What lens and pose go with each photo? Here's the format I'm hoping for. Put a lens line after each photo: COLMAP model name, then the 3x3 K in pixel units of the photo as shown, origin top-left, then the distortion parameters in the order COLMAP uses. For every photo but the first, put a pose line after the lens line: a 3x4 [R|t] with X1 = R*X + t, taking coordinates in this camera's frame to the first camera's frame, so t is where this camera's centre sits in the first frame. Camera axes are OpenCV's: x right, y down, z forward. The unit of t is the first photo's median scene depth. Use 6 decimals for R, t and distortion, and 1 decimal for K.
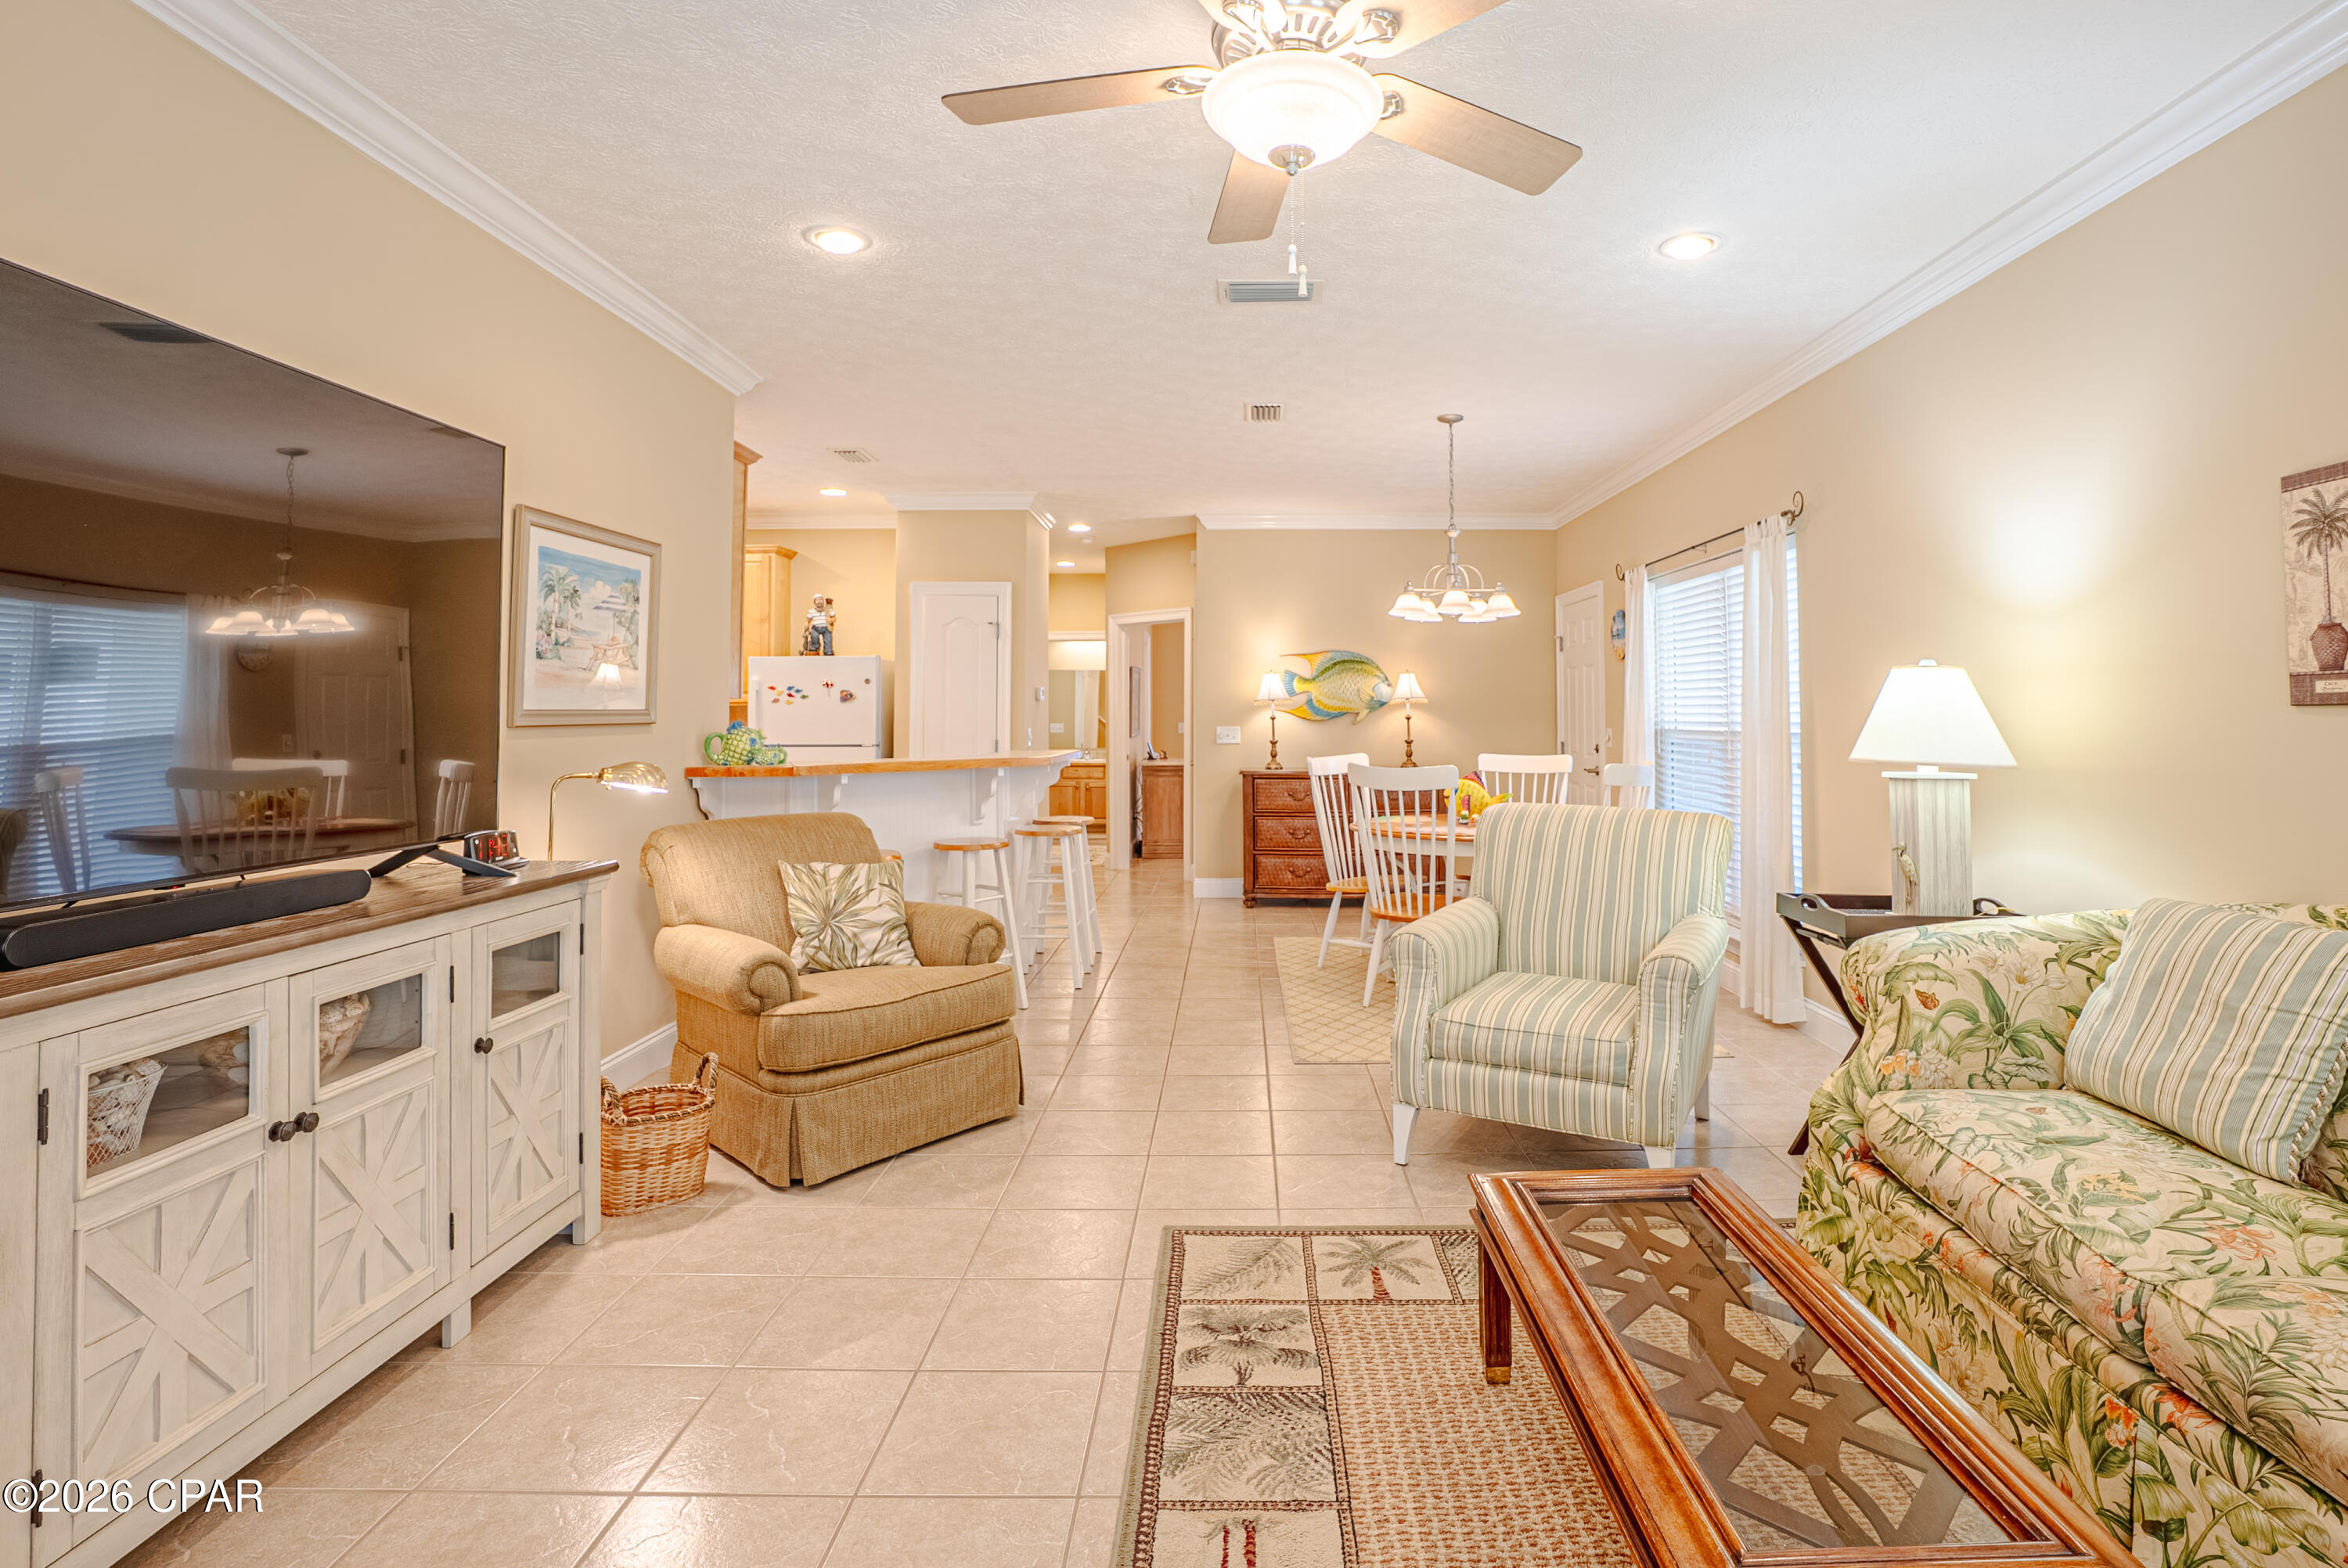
lens RADIAL K [[1118.7, 0, 1220.3], [0, 1118.7, 709.6], [0, 0, 1]] dist [-0.069215, 0.027728]
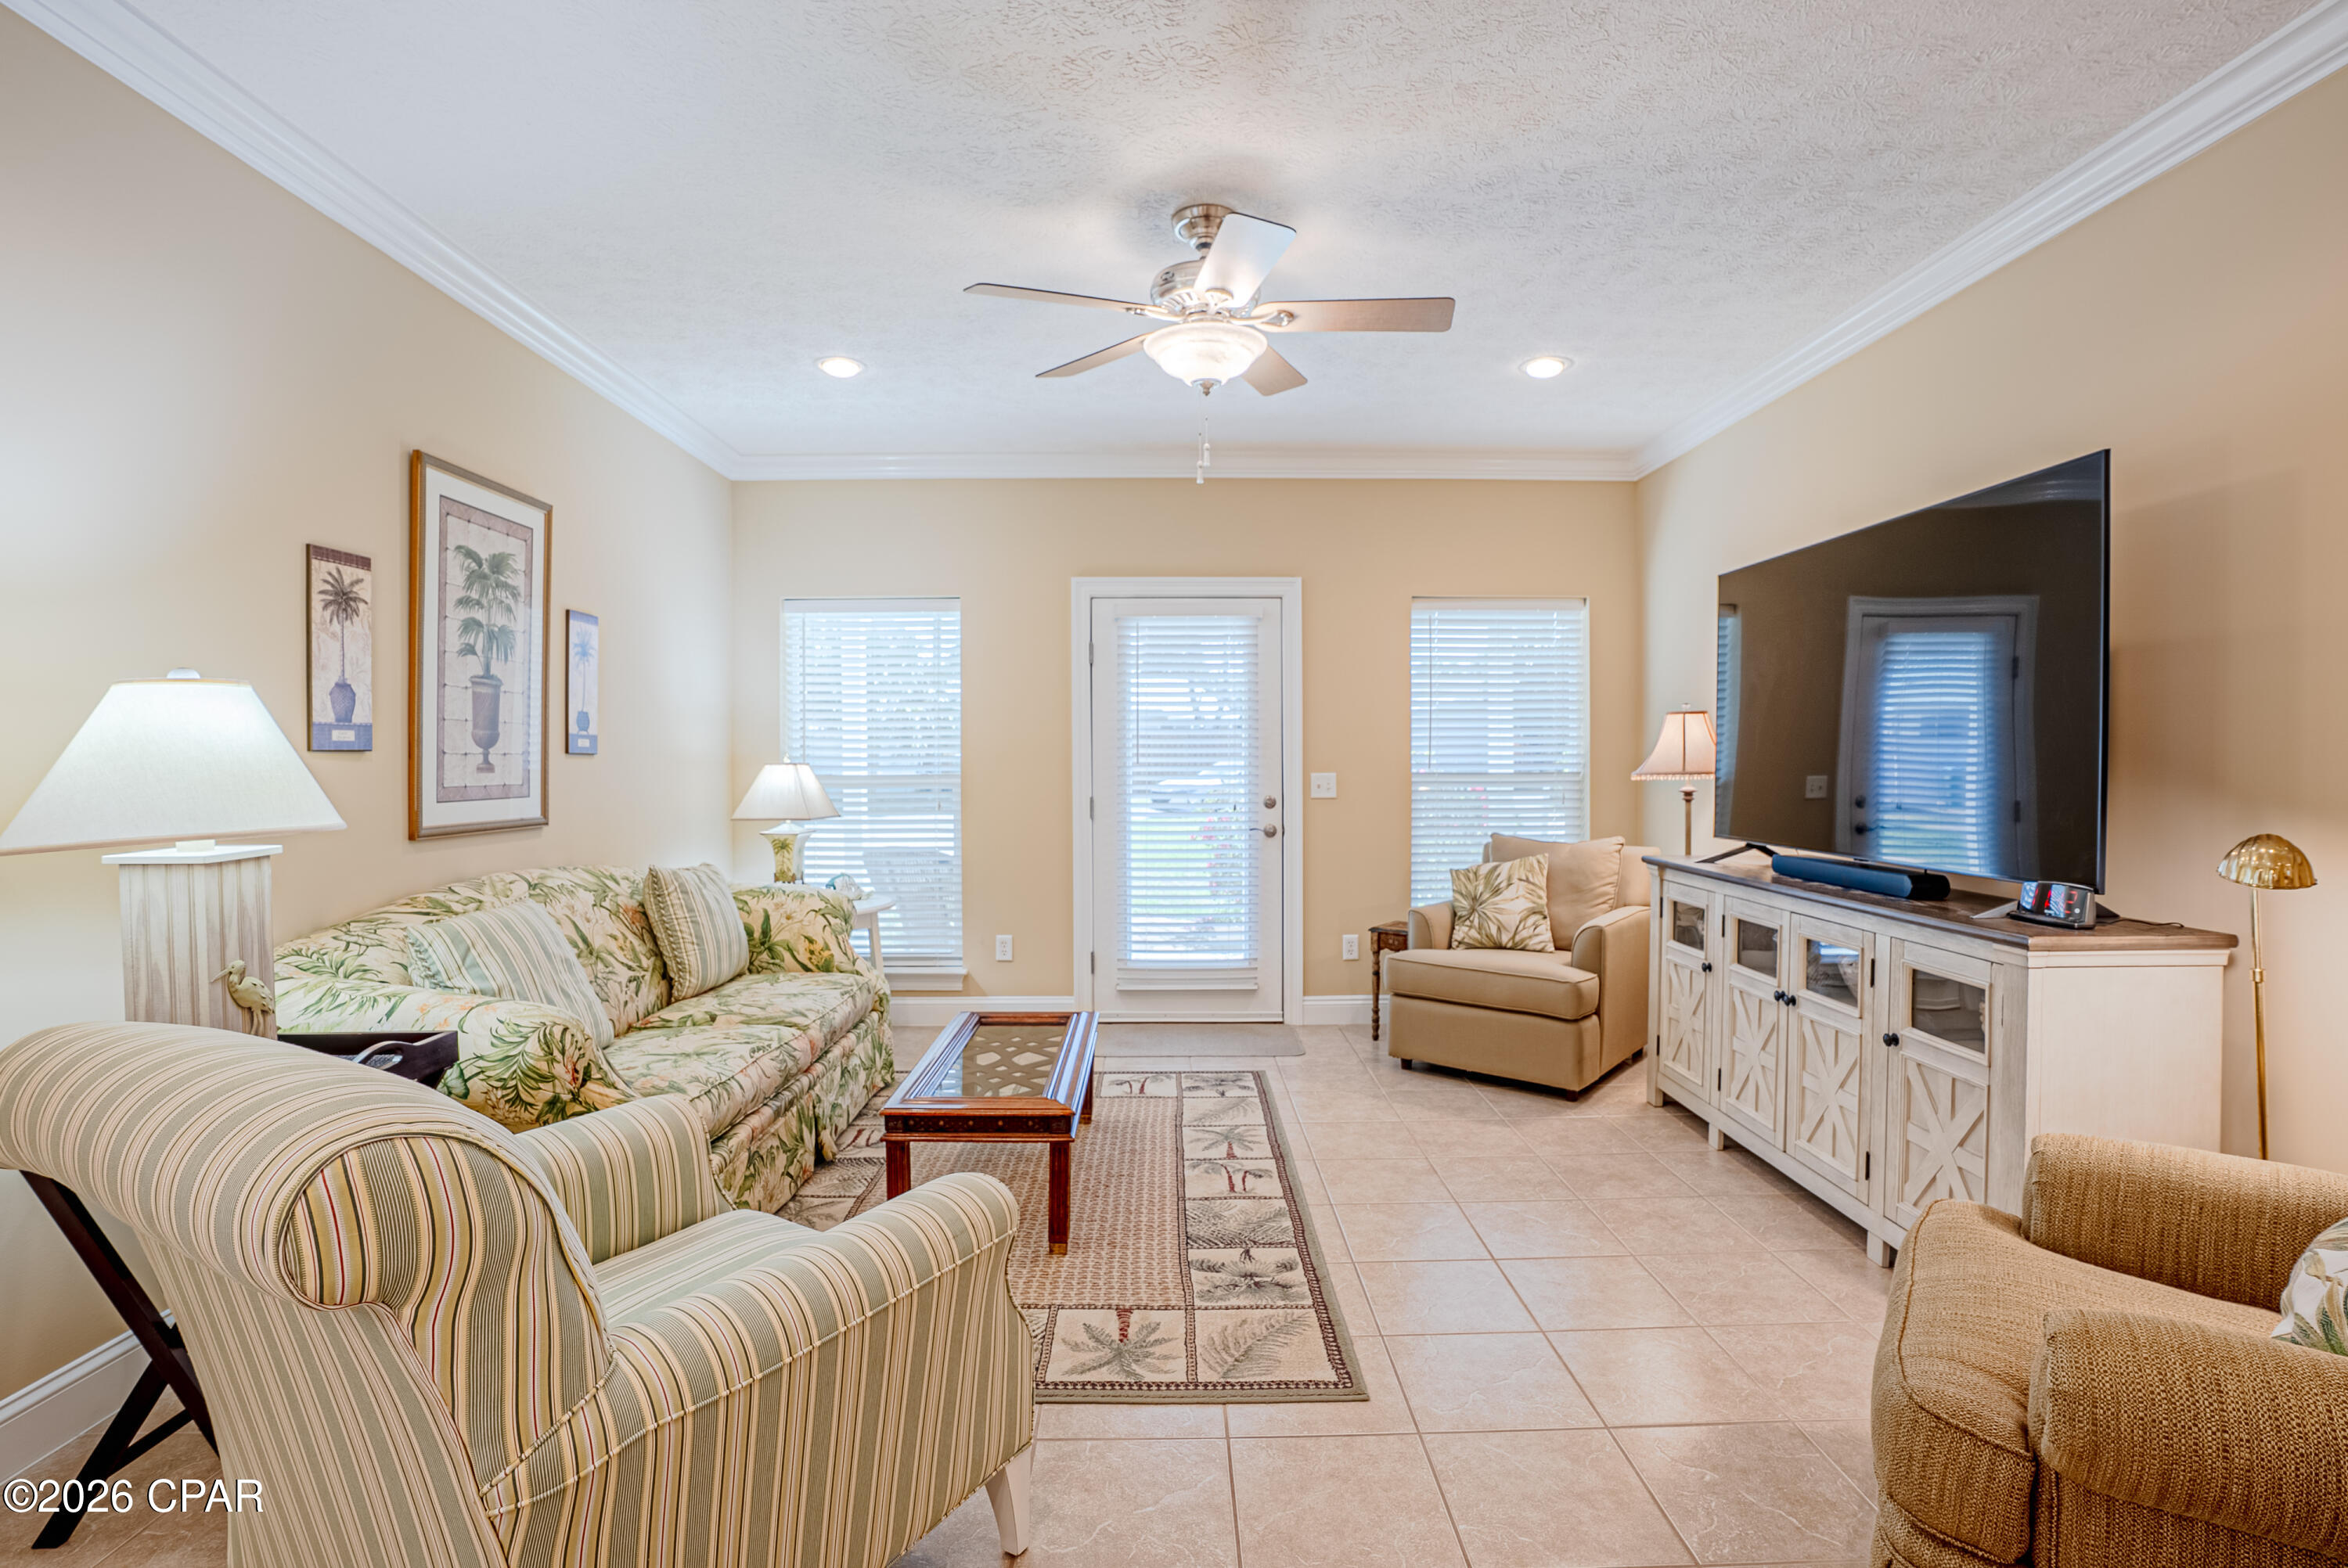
lens RADIAL K [[1109.7, 0, 1189.2], [0, 1109.7, 772.1], [0, 0, 1]] dist [-0.069957, 0.029386]
pose [[-0.999138, 0.000617, -0.041506, 0.058348], [0.000464, 0.999993, 0.003716, 0.006228], [0.041508, 0.003693, -0.999131, 0.930715]]
